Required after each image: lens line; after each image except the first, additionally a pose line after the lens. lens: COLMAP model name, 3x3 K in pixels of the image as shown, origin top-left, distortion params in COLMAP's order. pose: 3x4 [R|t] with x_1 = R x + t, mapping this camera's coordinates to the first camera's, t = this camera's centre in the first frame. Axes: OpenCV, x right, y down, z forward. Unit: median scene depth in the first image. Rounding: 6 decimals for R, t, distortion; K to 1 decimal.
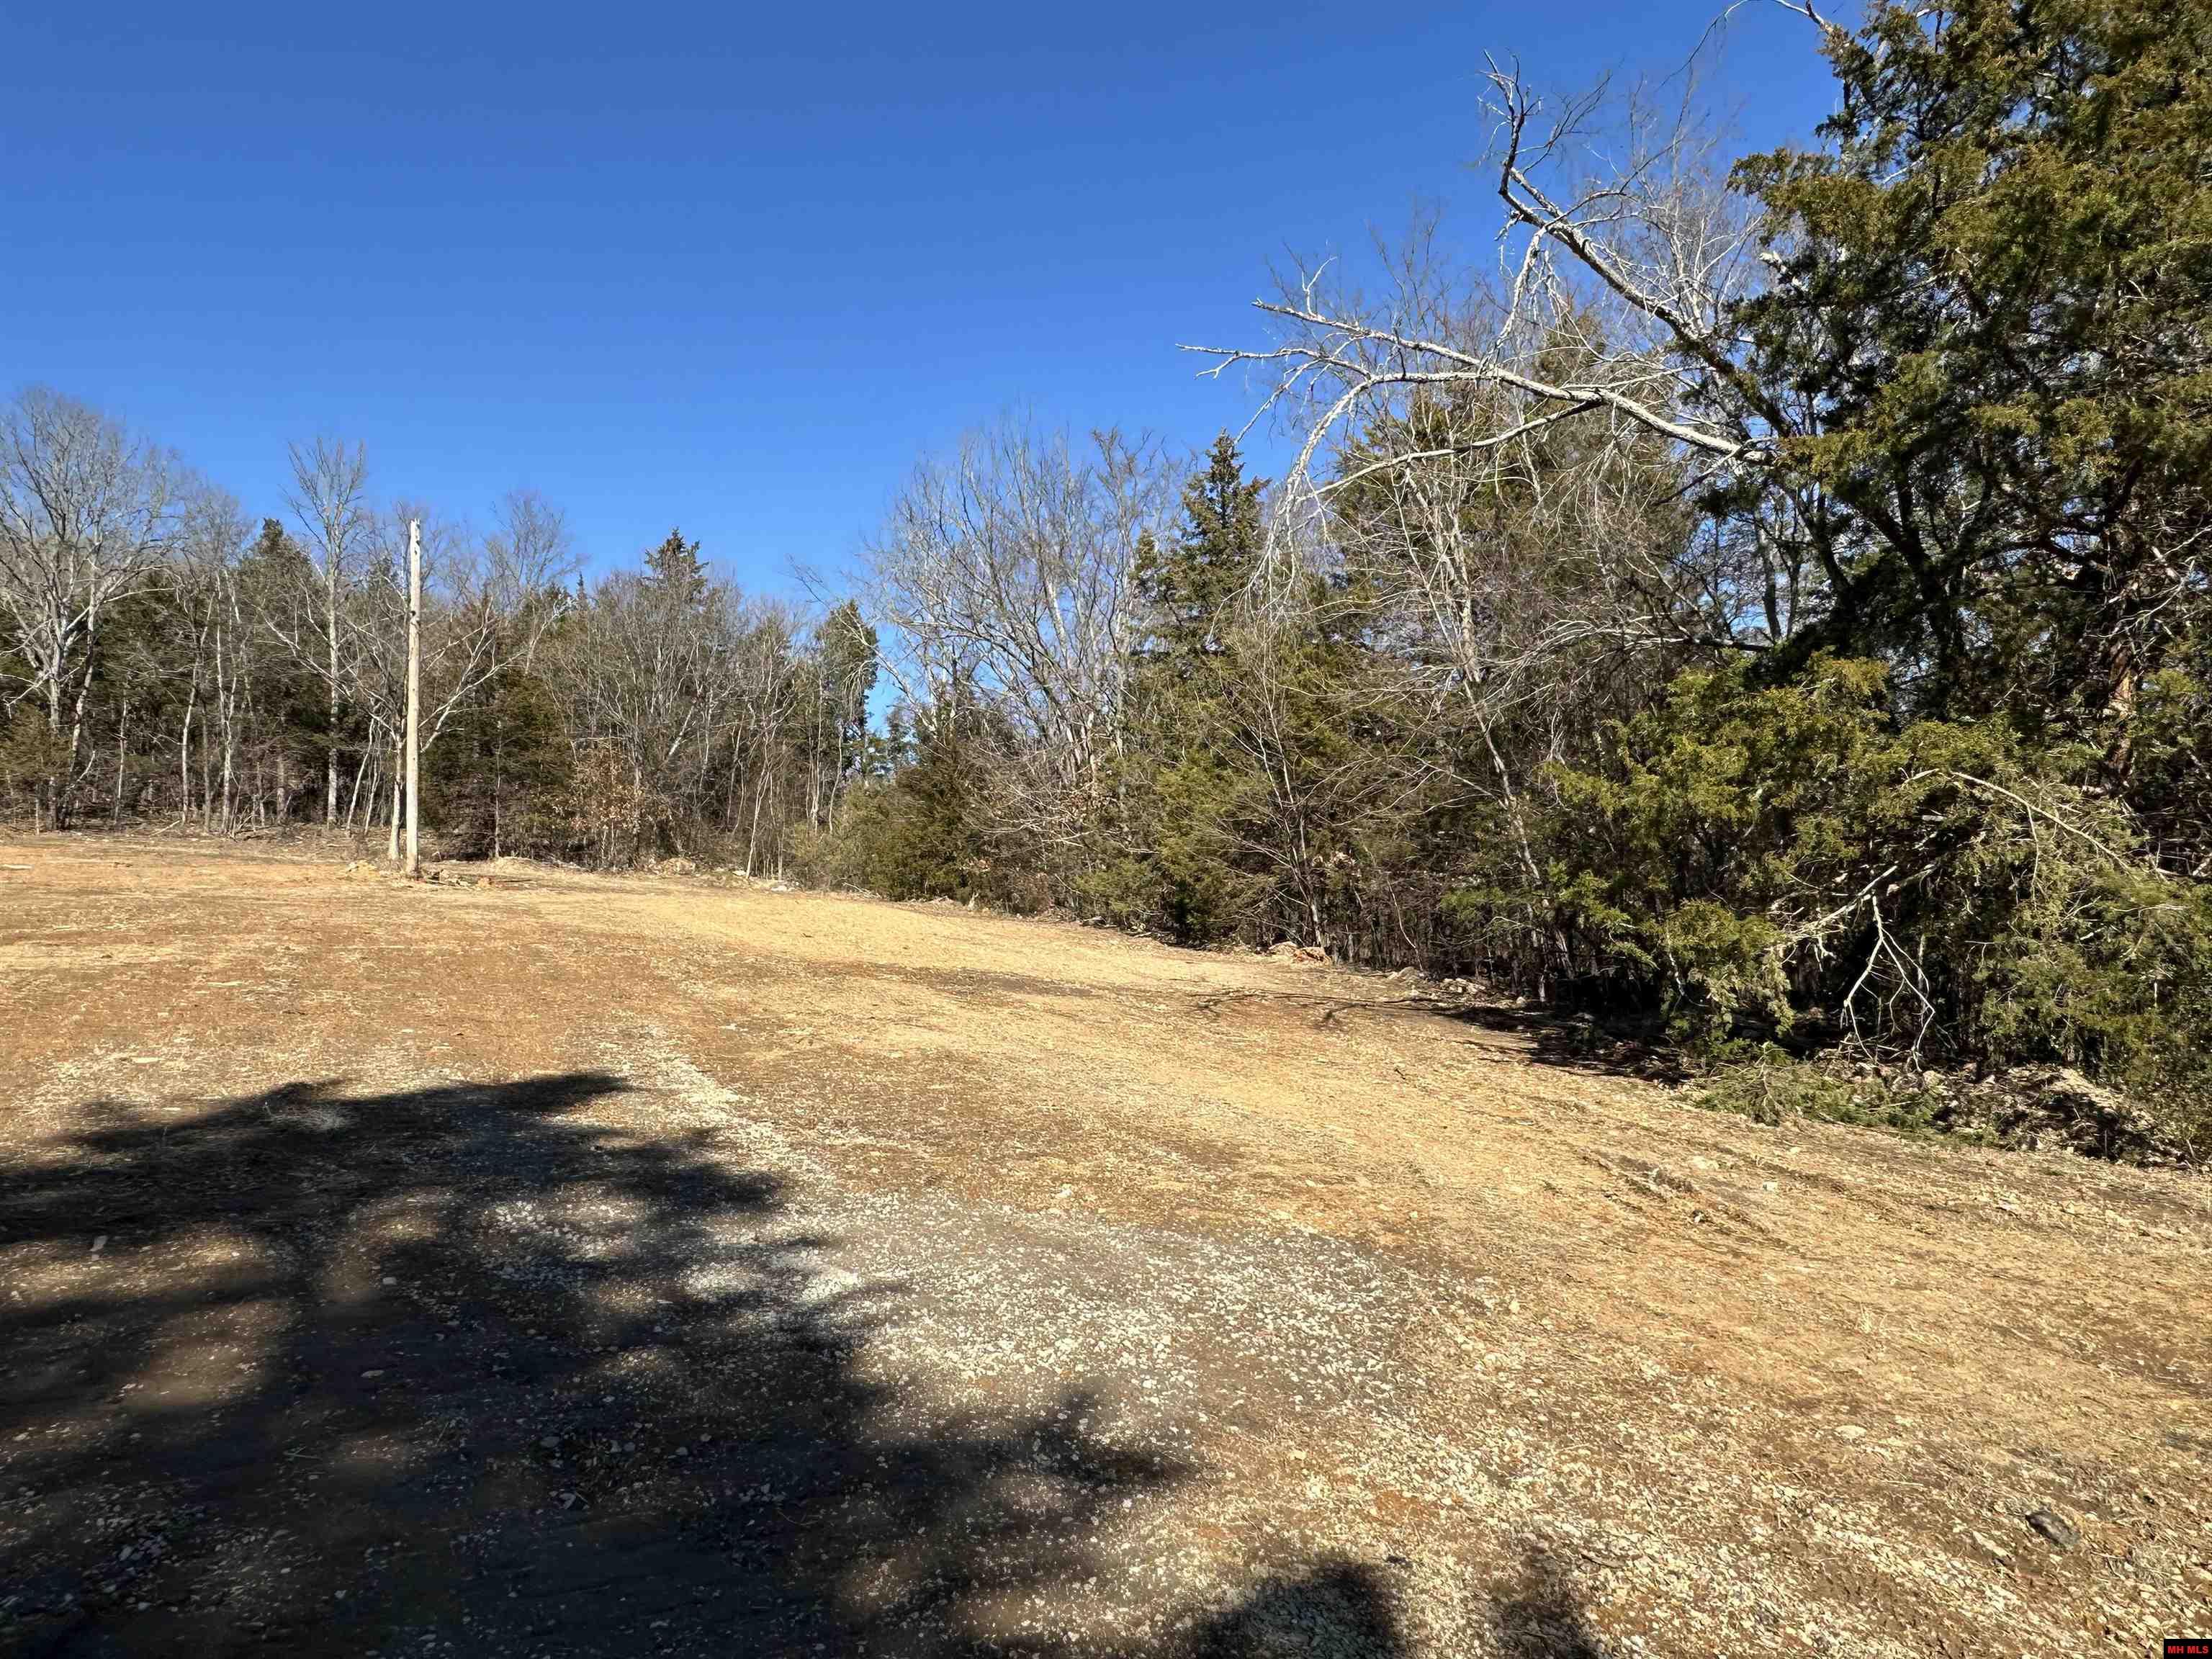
lens RADIAL K [[1498.2, 0, 1106.0], [0, 1498.2, 829.5], [0, 0, 1]] dist [0.007348, -0.004418]
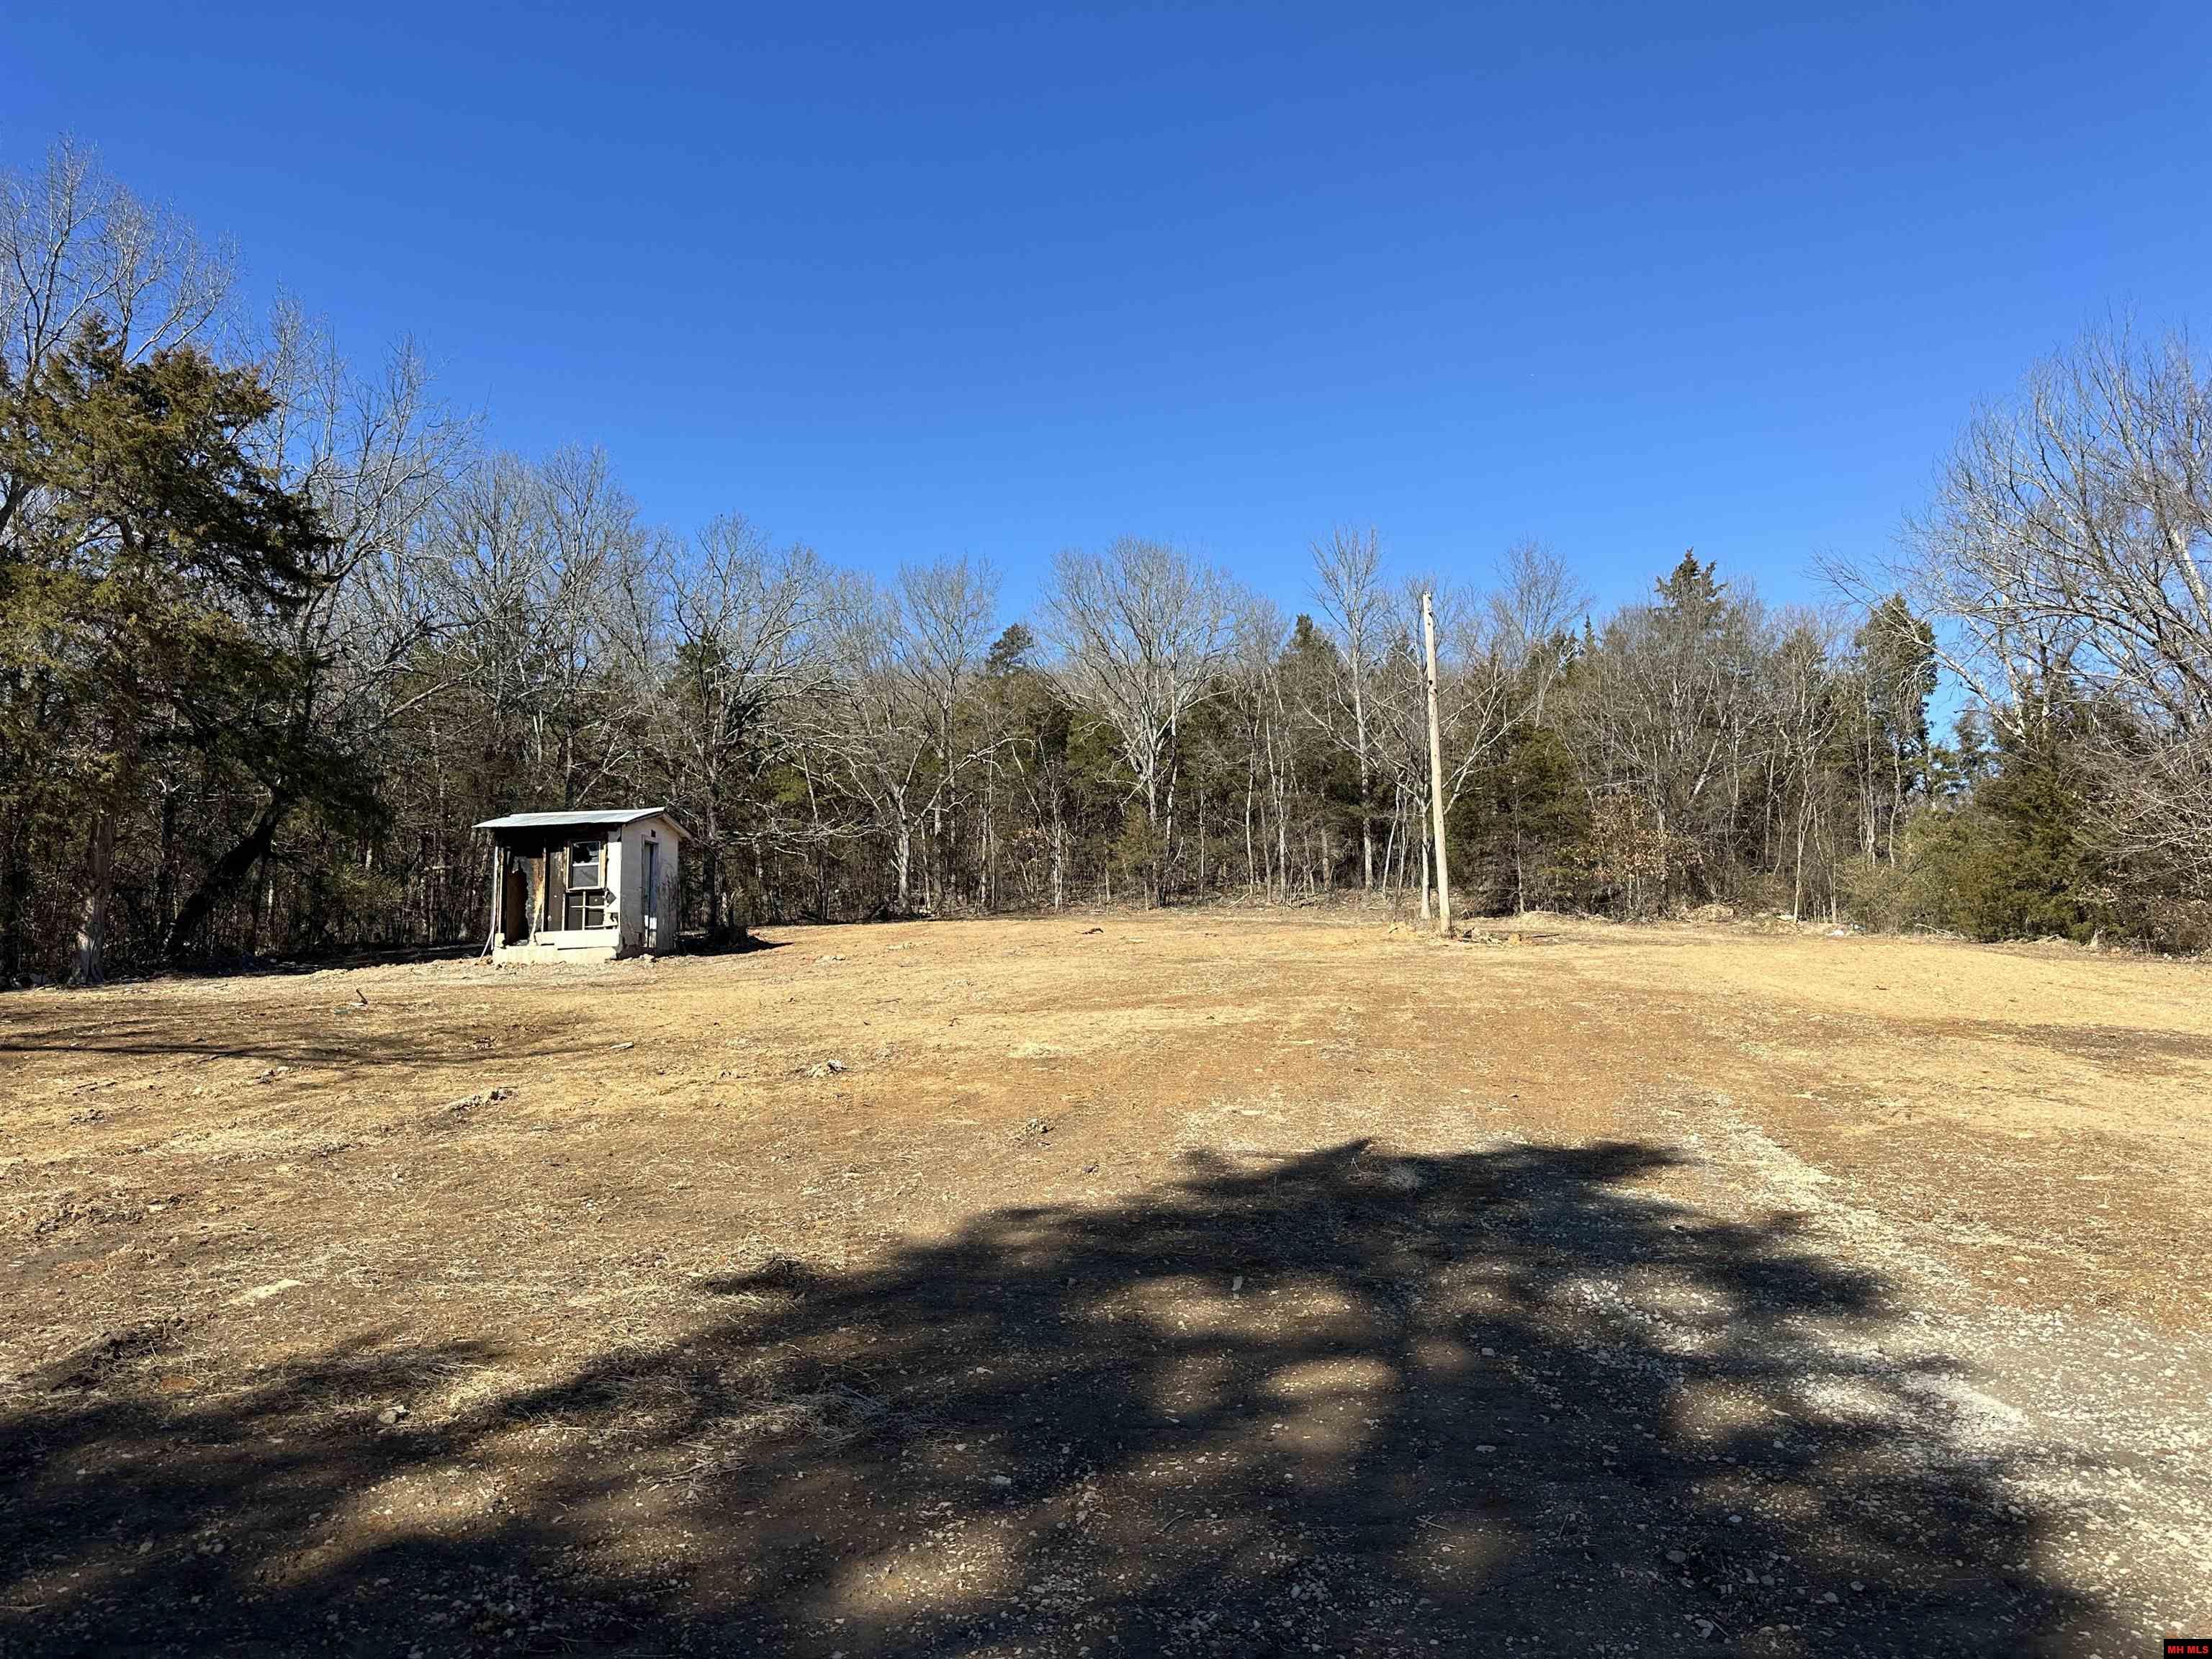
lens RADIAL K [[1550.1, 0, 1112.0], [0, 1550.1, 834.7], [0, 0, 1]] dist [0.125515, -0.173854]
pose [[0.800688, -0.078634, -0.593899, -0.002995], [0.062620, 0.996903, -0.047568, -0.000896], [0.595800, 0.000897, 0.803132, 0.000823]]
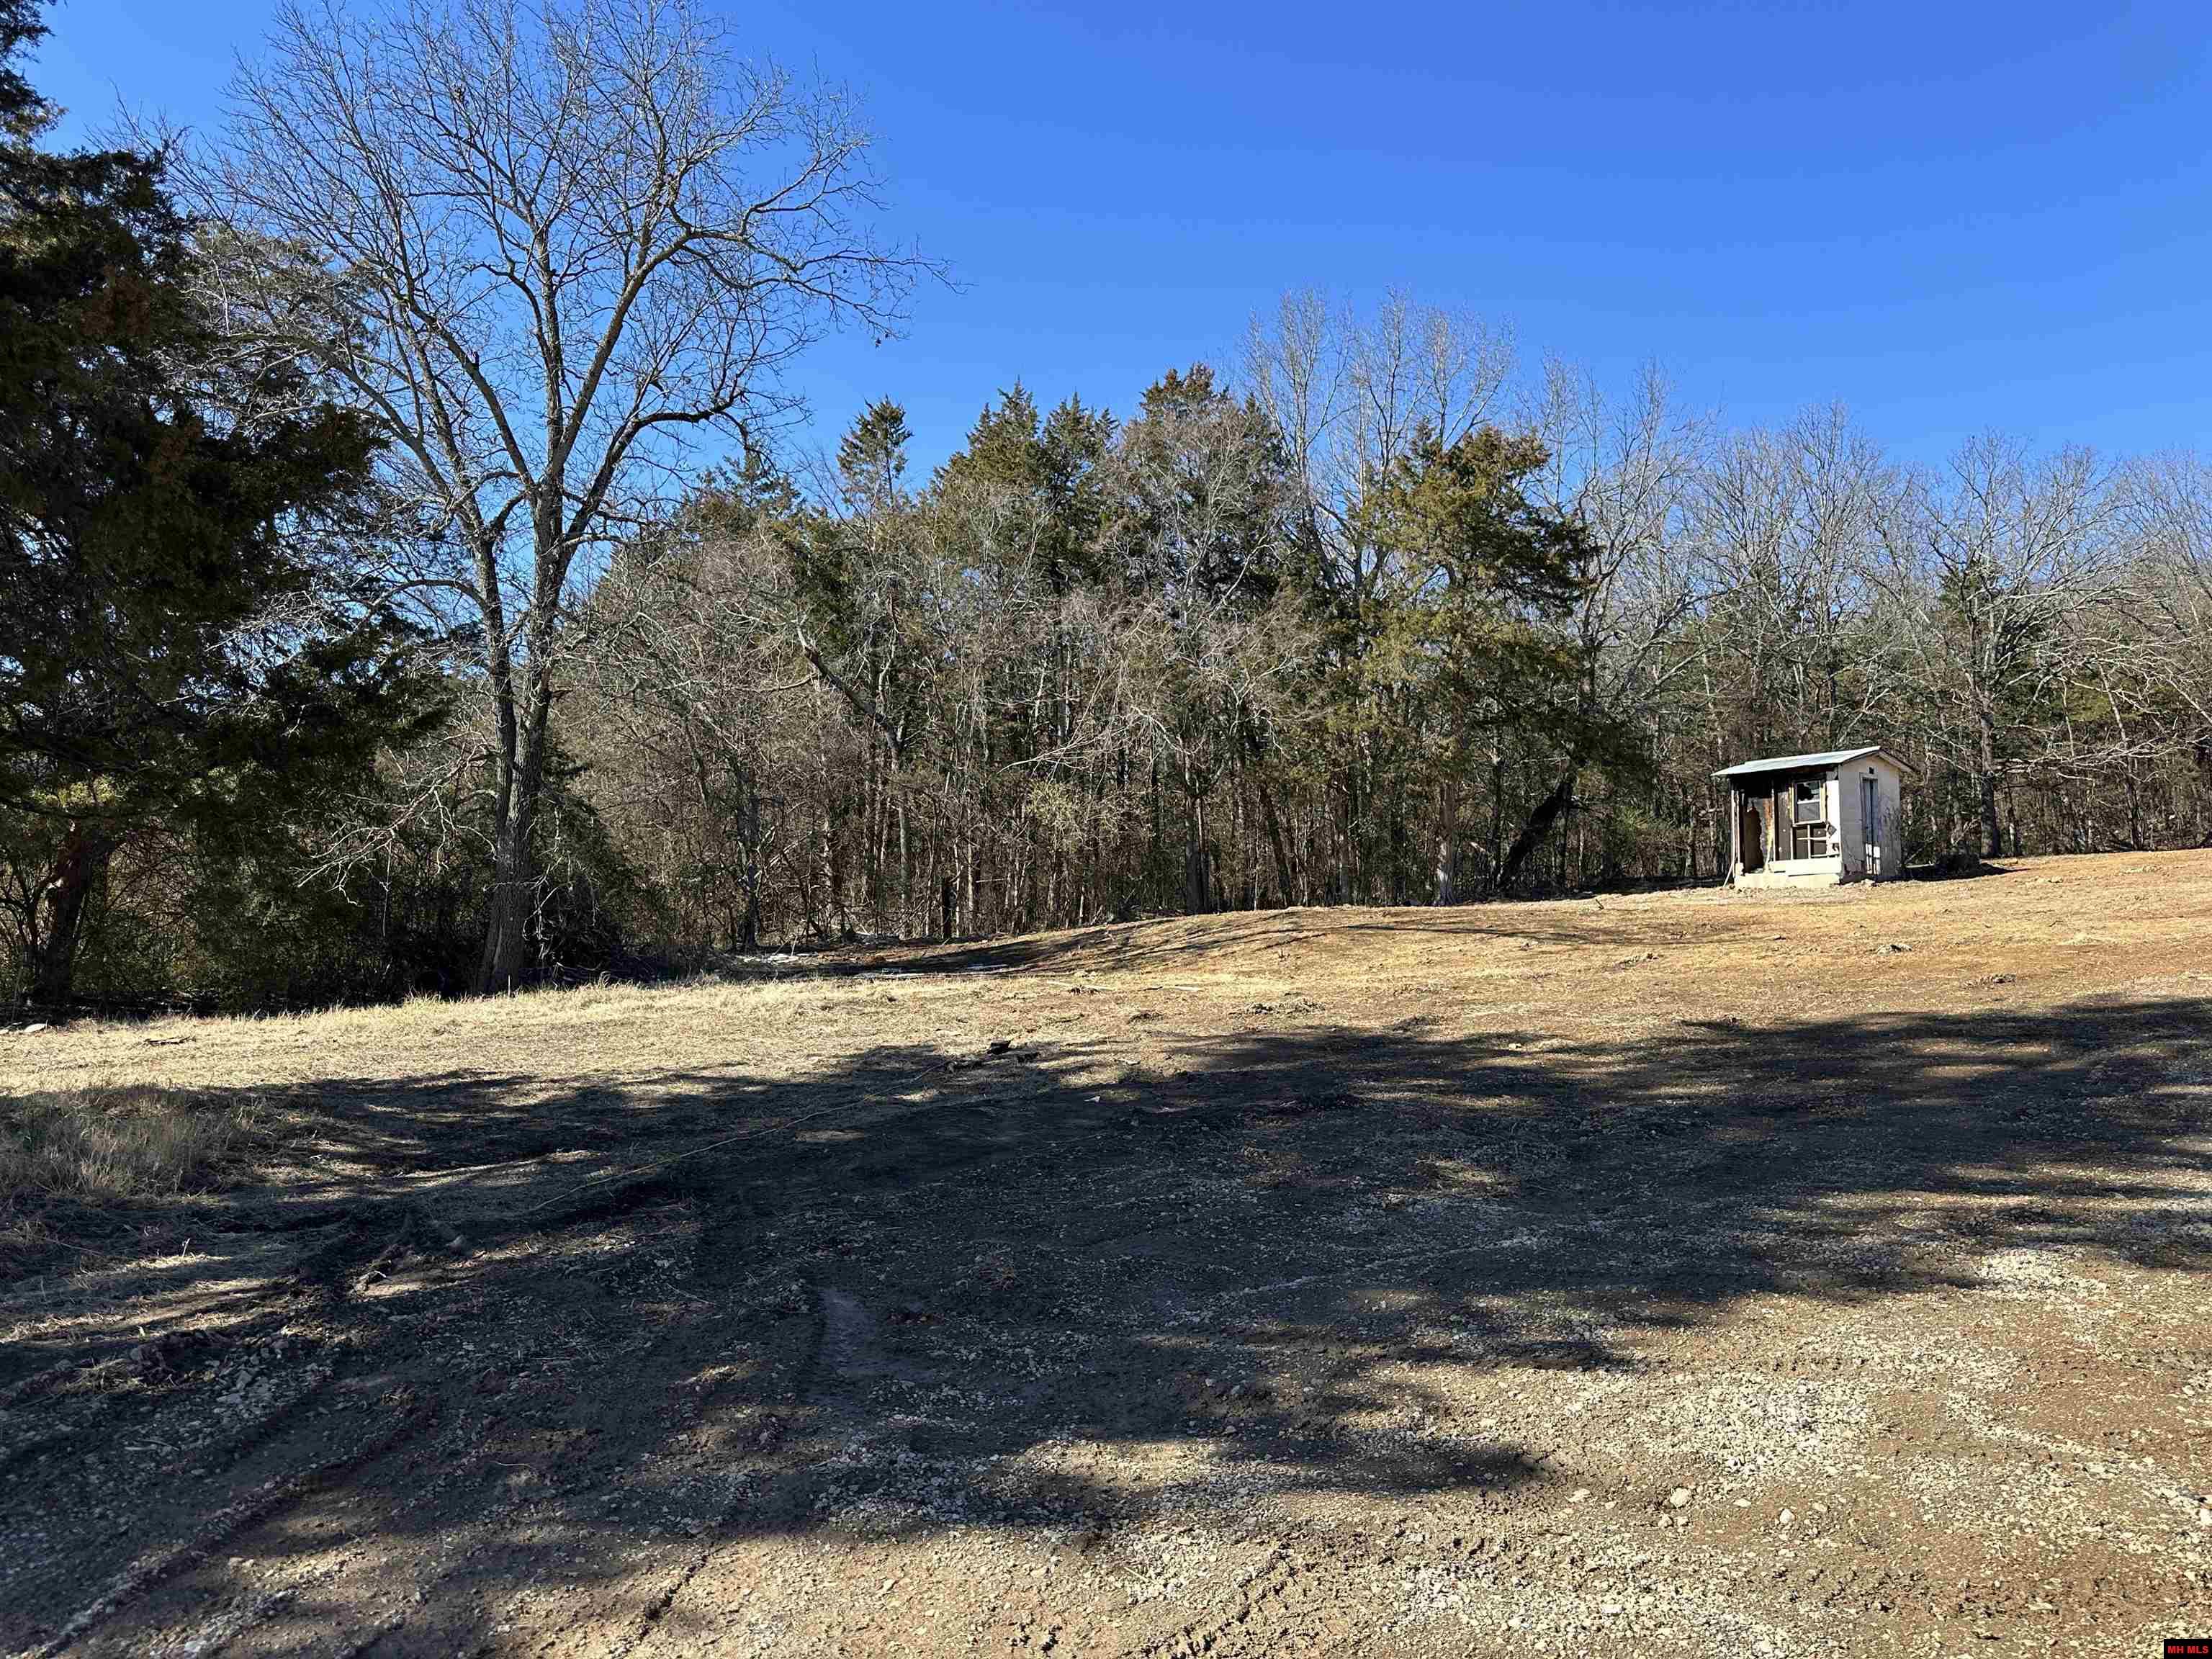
lens RADIAL K [[1534.9, 0, 1066.2], [0, 1534.9, 830.2], [0, 0, 1]] dist [0.079765, -0.148583]
pose [[0.105388, -0.079202, -0.991272, 0.111130], [0.068837, 0.995013, -0.072182, 0.008009], [0.992046, -0.060629, 0.110314, -0.032656]]
